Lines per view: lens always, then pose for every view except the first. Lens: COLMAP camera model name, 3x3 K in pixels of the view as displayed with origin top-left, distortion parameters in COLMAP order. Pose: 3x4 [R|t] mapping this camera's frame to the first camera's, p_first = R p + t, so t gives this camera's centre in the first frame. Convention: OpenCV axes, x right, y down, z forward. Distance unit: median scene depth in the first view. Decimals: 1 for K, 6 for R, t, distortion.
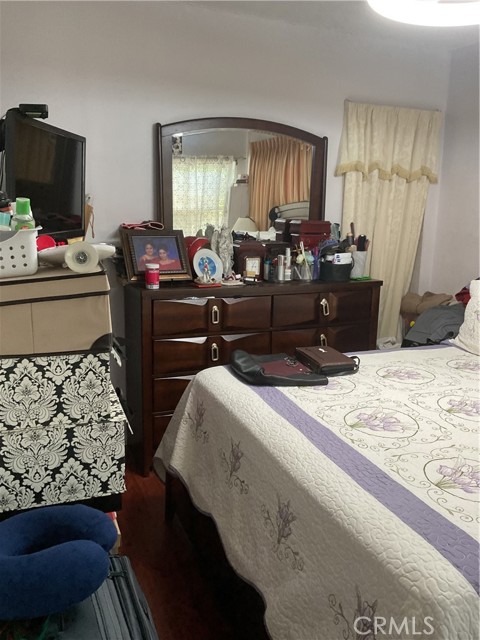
lens RADIAL K [[524.7, 0, 236.8], [0, 524.7, 317.3], [0, 0, 1]] dist [0.075740, -0.152152]
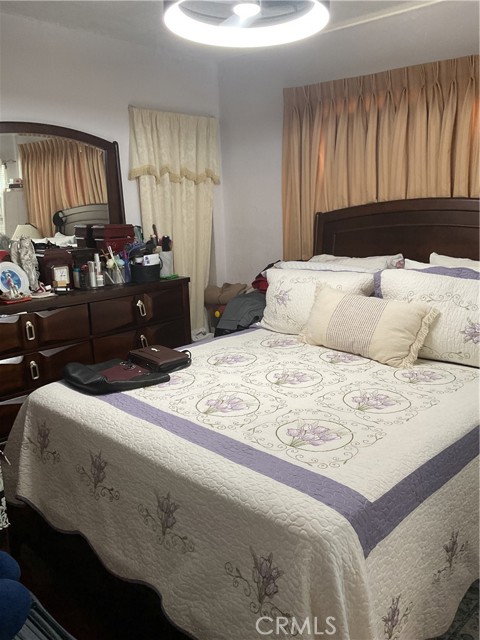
lens RADIAL K [[524.7, 0, 235.8], [0, 524.7, 319.8], [0, 0, 1]] dist [0.075740, -0.152152]
pose [[0.912298, -0.133346, 0.387210, -0.064855], [0.131076, 0.990843, 0.032396, -0.006355], [-0.387985, 0.021199, 0.921422, -0.017248]]
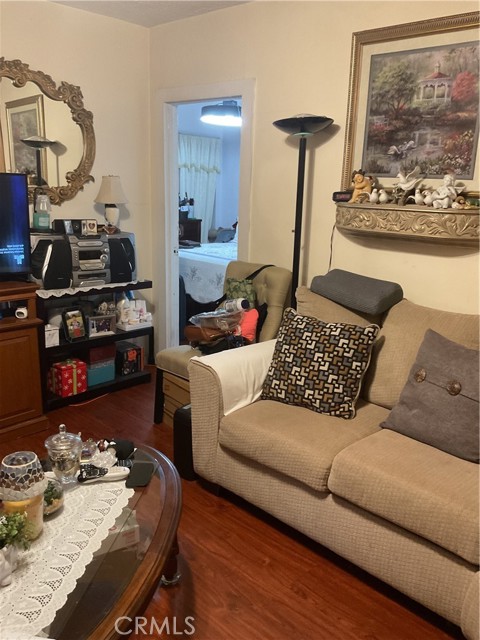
lens RADIAL K [[524.7, 0, 242.7], [0, 524.7, 321.1], [0, 0, 1]] dist [0.075740, -0.152152]
pose [[0.914429, -0.080233, 0.396713, -0.497557], [0.058036, 0.996019, 0.067666, 0.226941], [-0.400563, -0.038852, 0.915445, -1.156628]]
